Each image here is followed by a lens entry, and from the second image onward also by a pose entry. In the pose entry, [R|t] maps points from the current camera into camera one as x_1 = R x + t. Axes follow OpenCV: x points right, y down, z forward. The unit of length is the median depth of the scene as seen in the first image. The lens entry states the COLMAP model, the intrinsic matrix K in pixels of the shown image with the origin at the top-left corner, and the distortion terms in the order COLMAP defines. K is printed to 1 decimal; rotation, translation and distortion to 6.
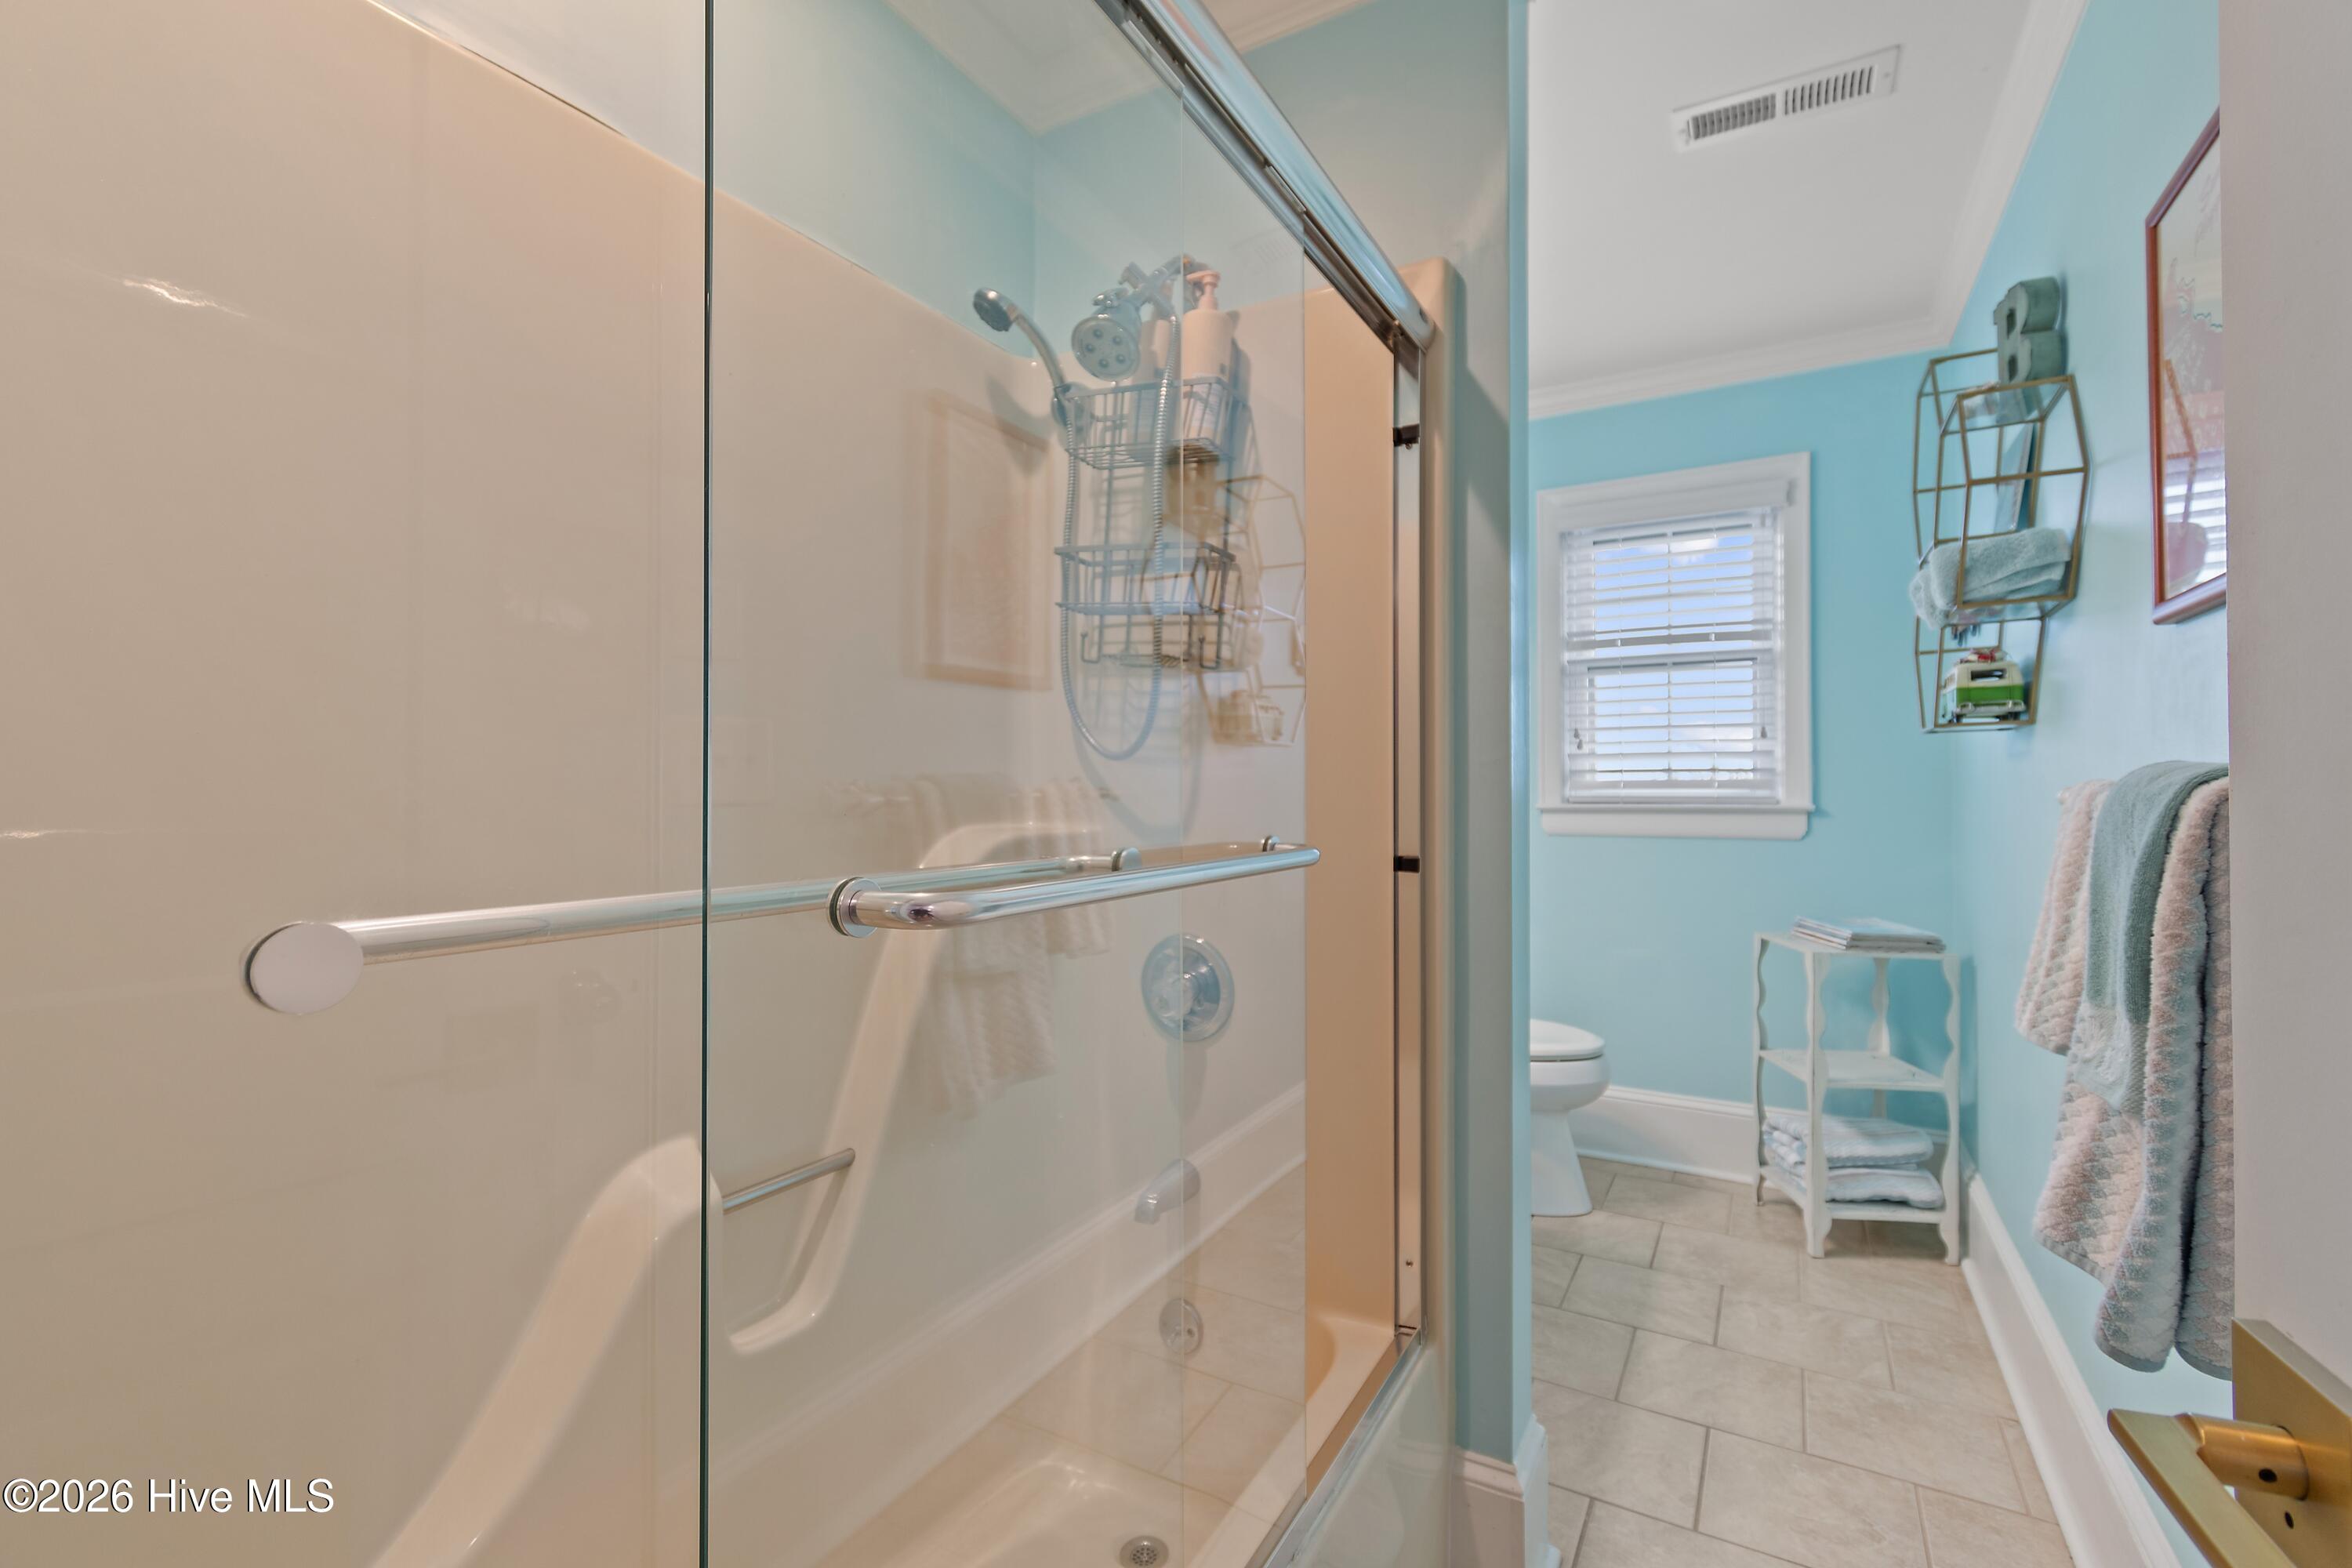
lens RADIAL K [[1034.1, 0, 1163.9], [0, 1034.1, 784.7], [0, 0, 1]] dist [0.003871, -0.002684]
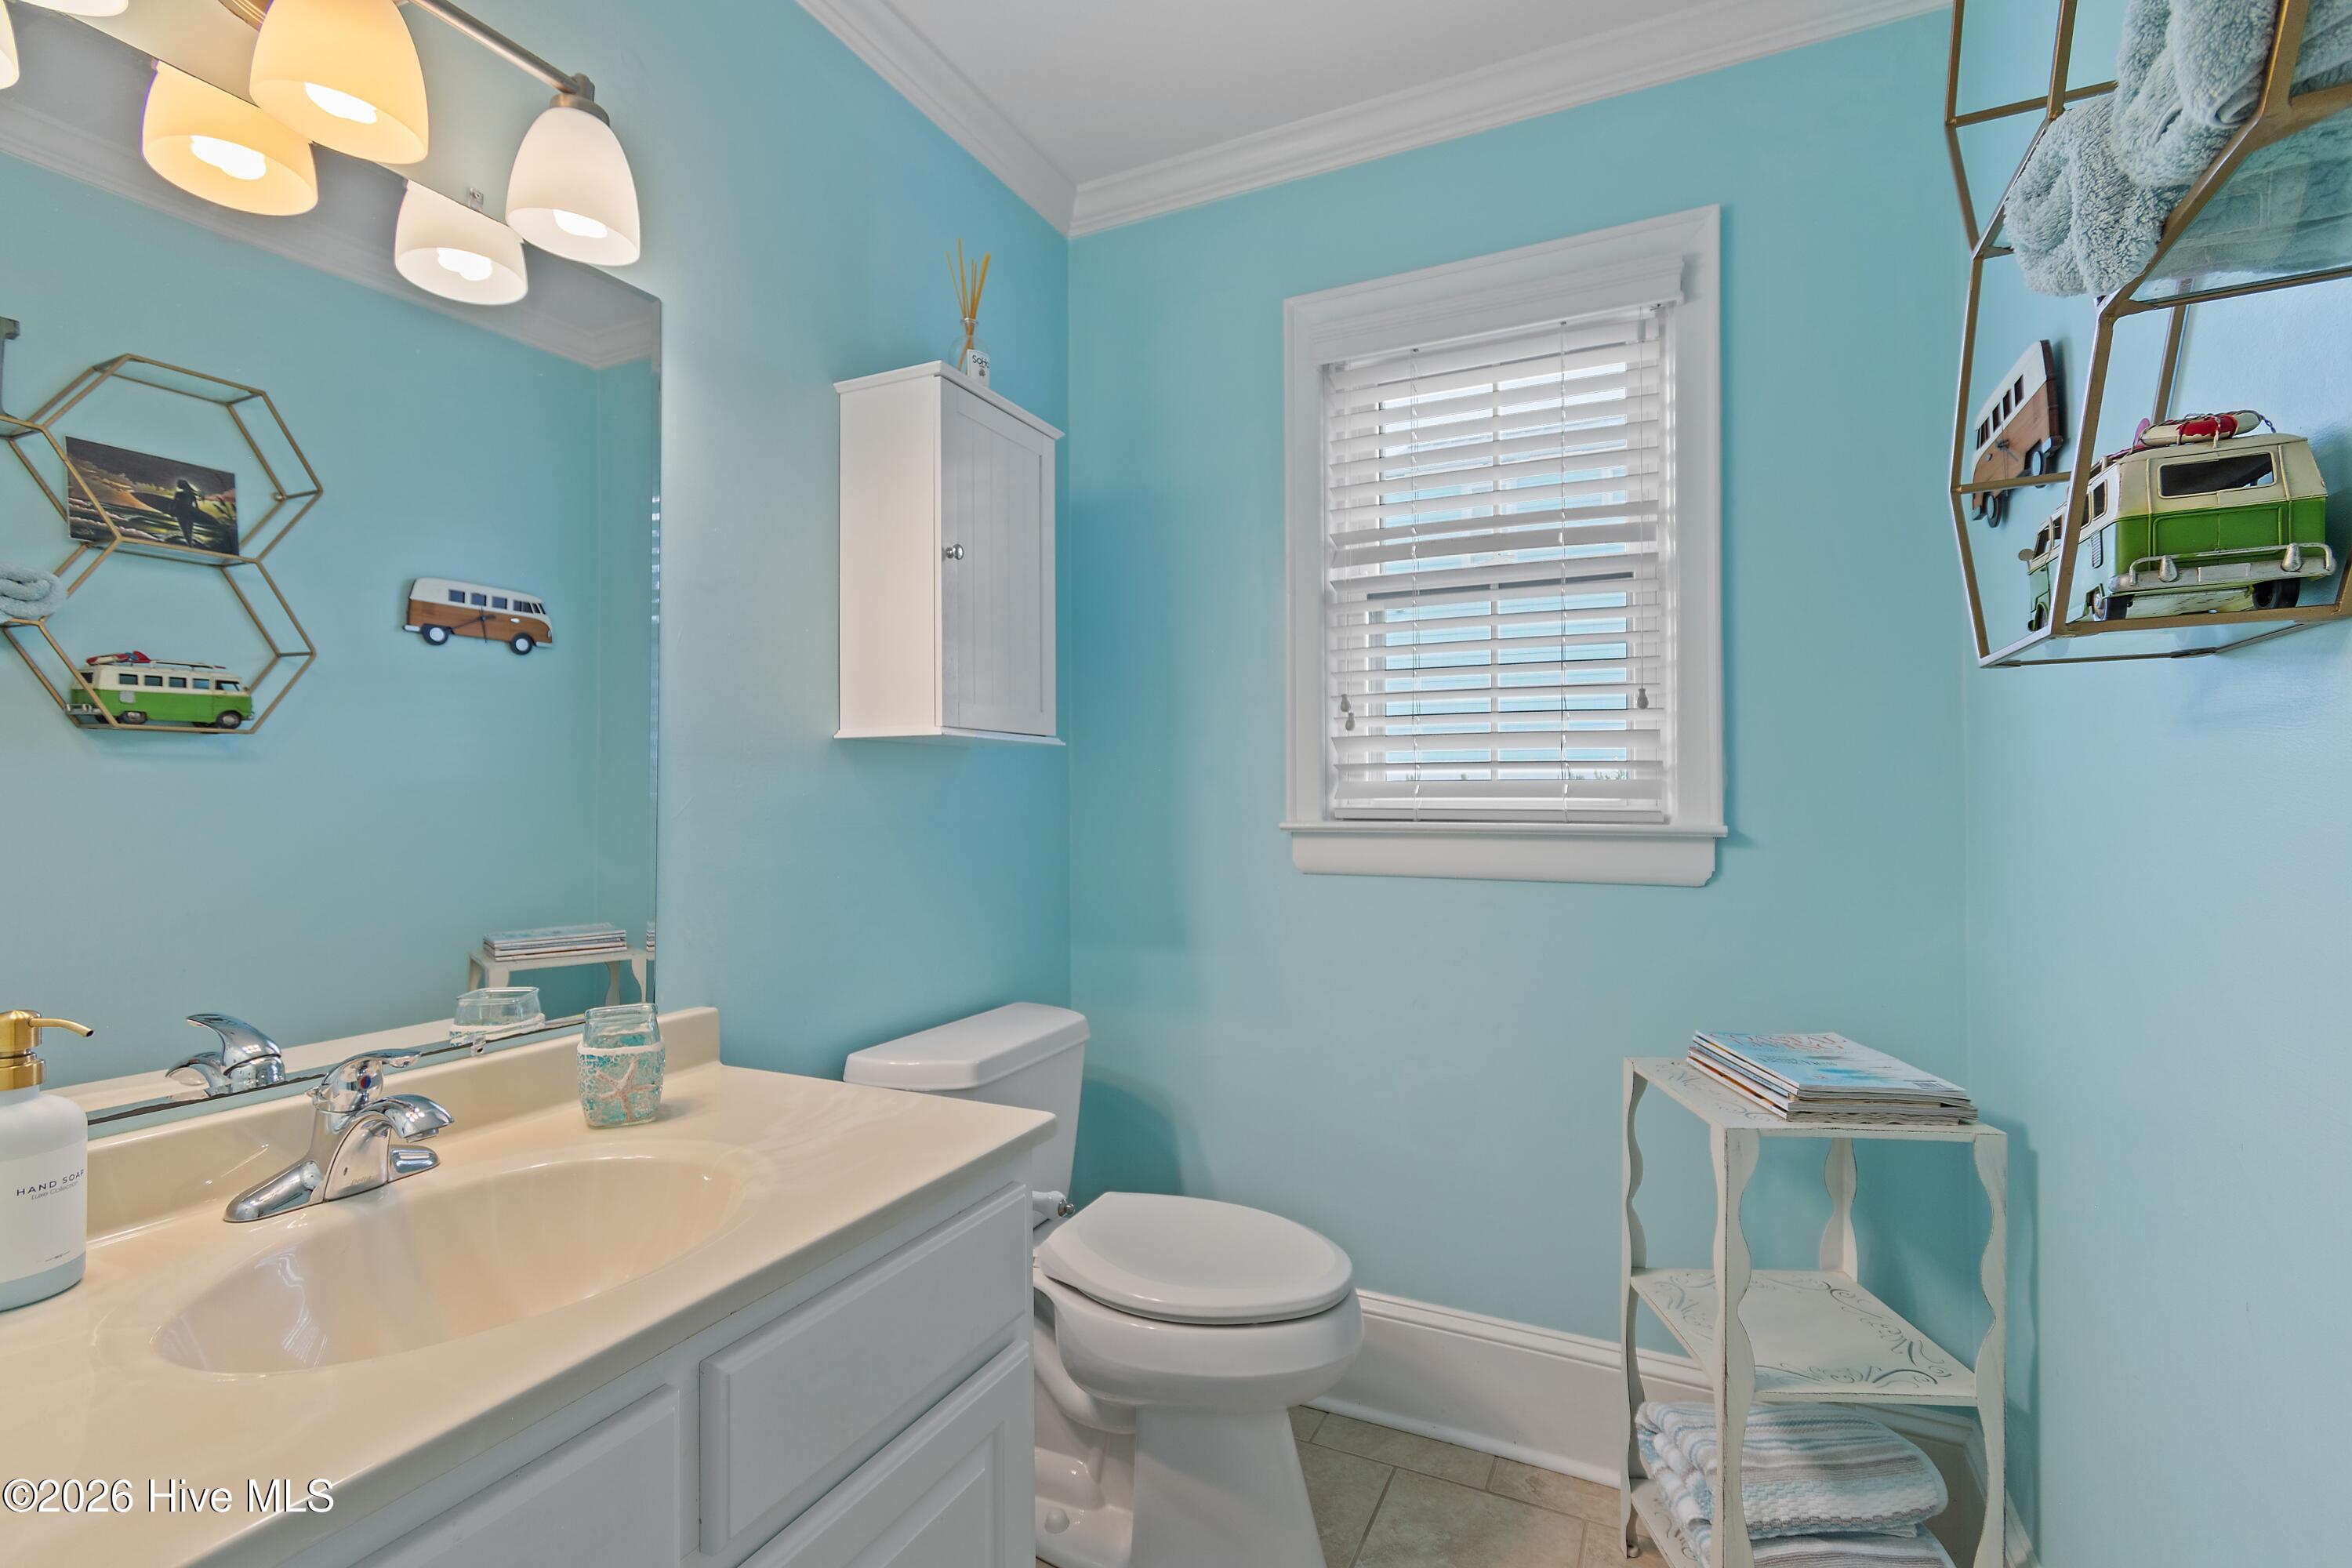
lens RADIAL K [[1034.1, 0, 1190.1], [0, 1034.1, 787.7], [0, 0, 1]] dist [0.003871, -0.002684]
pose [[0.996154, -0.000134, 0.087624, 0.277082], [-0.000032, 0.999998, 0.001893, -0.001832], [-0.087624, -0.001889, 0.996152, 0.447036]]
